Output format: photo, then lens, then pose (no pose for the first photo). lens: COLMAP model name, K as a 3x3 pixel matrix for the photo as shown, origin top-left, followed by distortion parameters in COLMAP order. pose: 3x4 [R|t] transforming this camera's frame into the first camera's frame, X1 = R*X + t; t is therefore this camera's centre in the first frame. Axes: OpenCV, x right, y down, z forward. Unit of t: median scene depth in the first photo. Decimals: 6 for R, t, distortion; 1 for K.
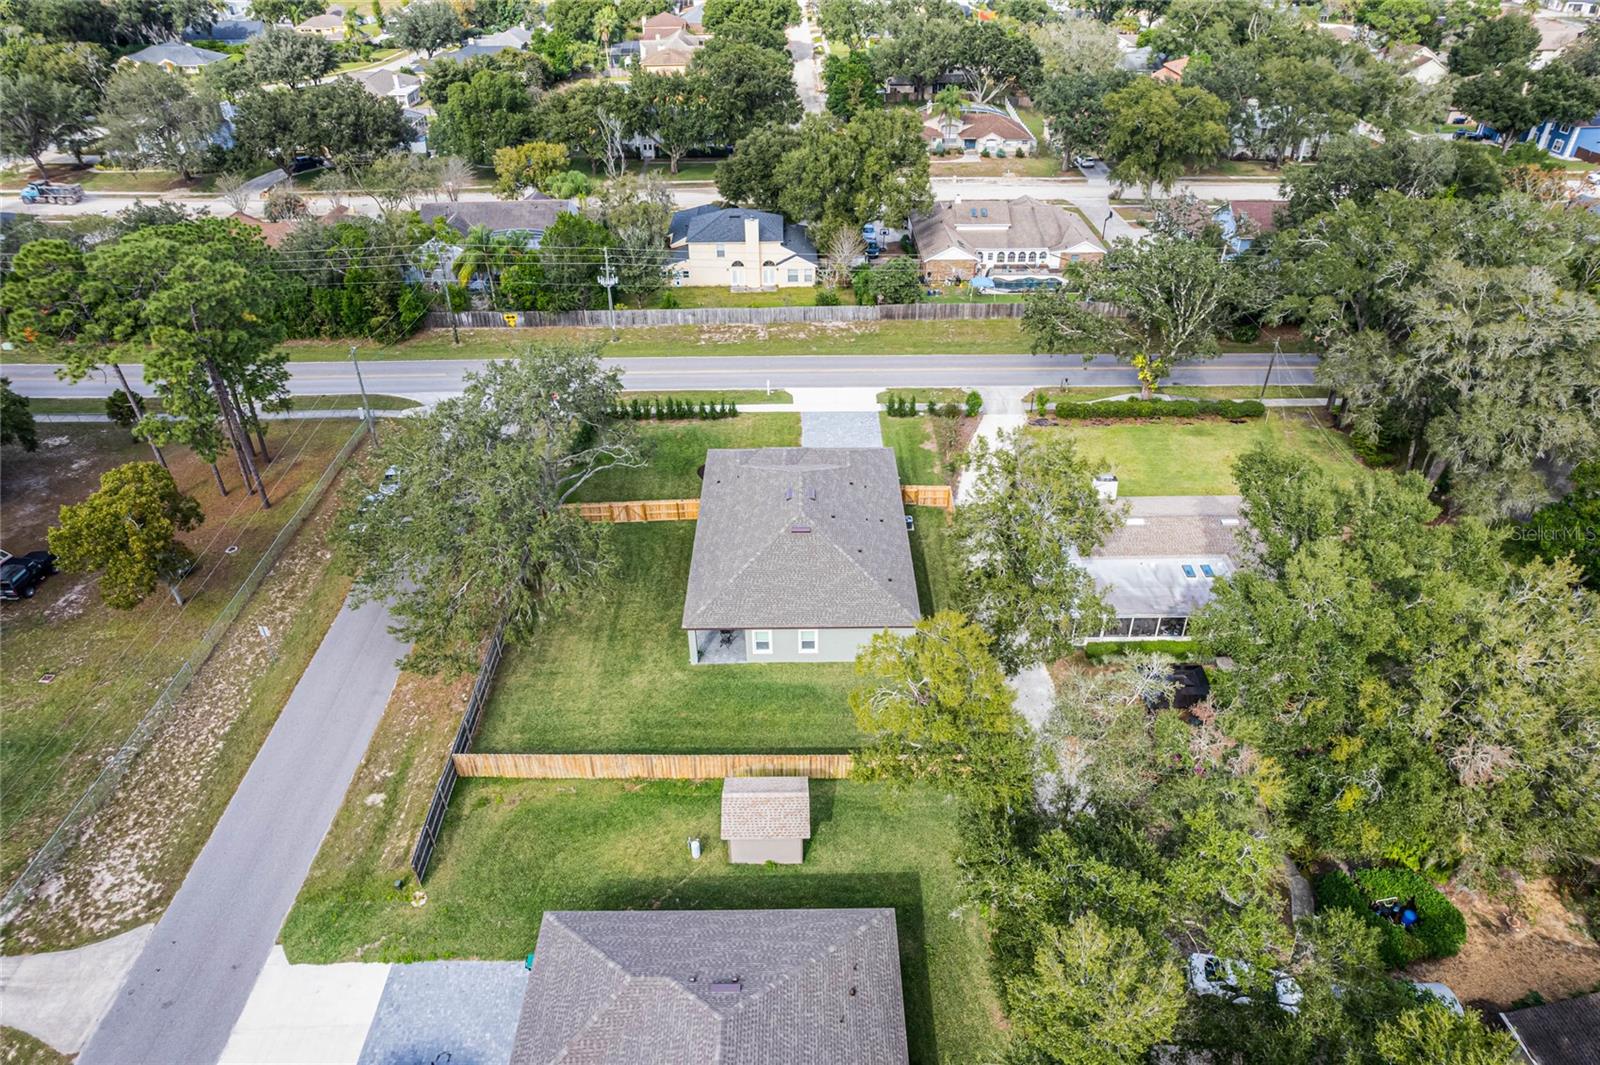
lens RADIAL K [[1024.2, 0, 813.7], [0, 1024.2, 531.3], [0, 0, 1]] dist [-0.067961, 0.044776]
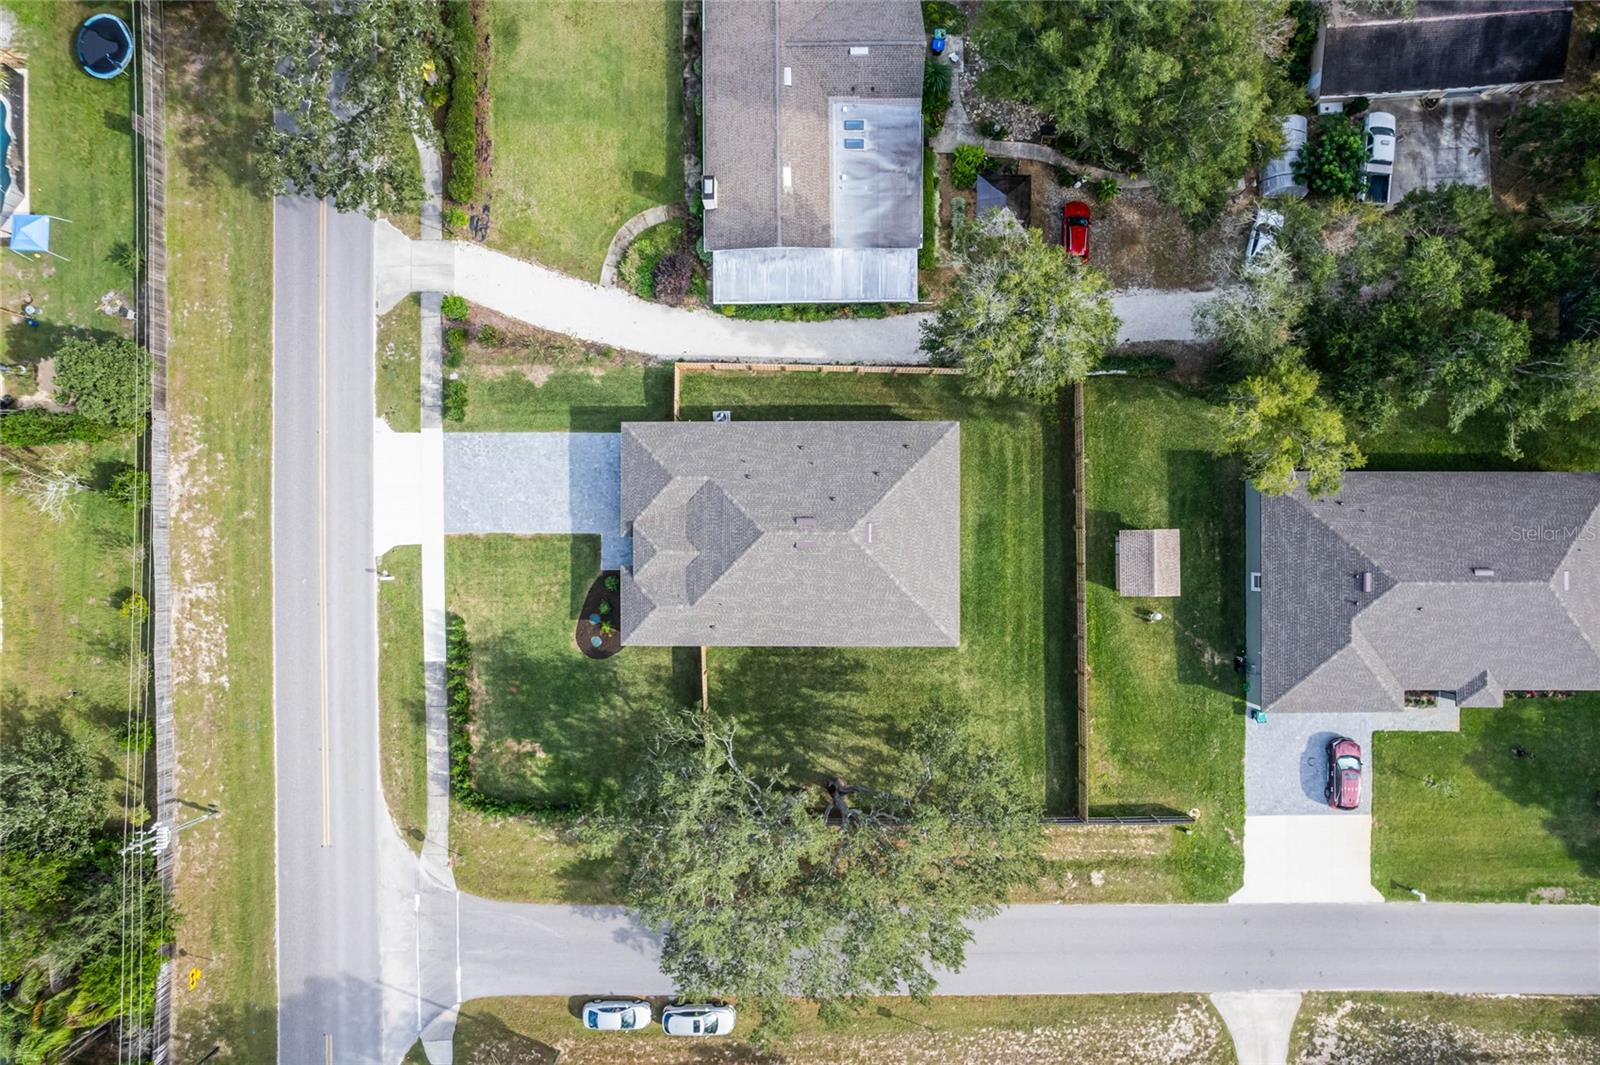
lens RADIAL K [[1024.2, 0, 813.7], [0, 1024.2, 531.3], [0, 0, 1]] dist [-0.067961, 0.044776]
pose [[0.016031, -0.999808, 0.011302, -0.013616], [0.554011, 0.018291, 0.832308, -0.594126], [-0.832355, -0.007081, 0.554198, 0.360919]]
